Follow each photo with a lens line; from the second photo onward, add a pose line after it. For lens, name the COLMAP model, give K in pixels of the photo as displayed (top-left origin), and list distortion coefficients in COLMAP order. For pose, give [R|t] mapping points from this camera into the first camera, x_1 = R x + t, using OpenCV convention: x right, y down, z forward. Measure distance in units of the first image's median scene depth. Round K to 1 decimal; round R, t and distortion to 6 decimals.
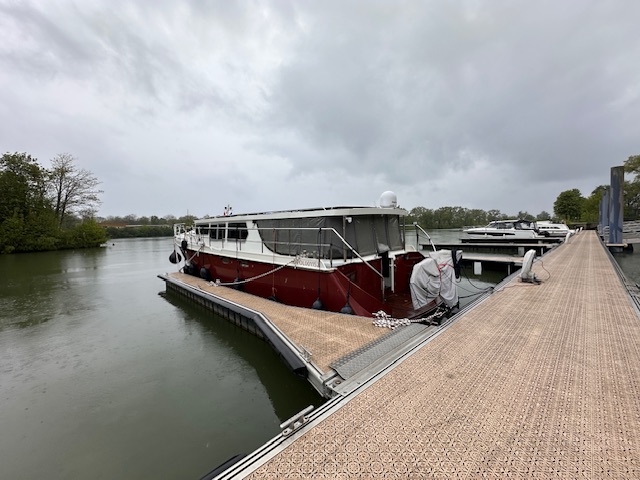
lens RADIAL K [[262.3, 0, 321.0], [0, 262.3, 242.3], [0, 0, 1]] dist [0.003915, 0.000170]
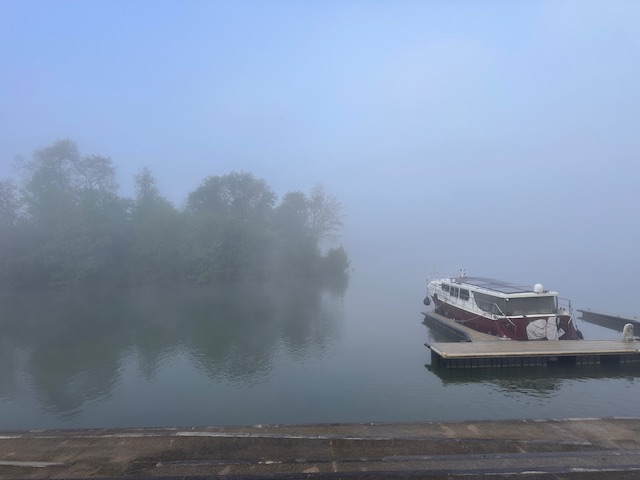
lens RADIAL K [[442.2, 0, 319.5], [0, 442.2, 239.8], [0, 0, 1]] dist [-0.004204, -0.000647]
pose [[0.781004, 0.028678, -0.623867, 0.885537], [-0.060370, 0.997734, -0.029711, -0.288920], [0.621601, 0.060868, 0.780966, -2.278609]]
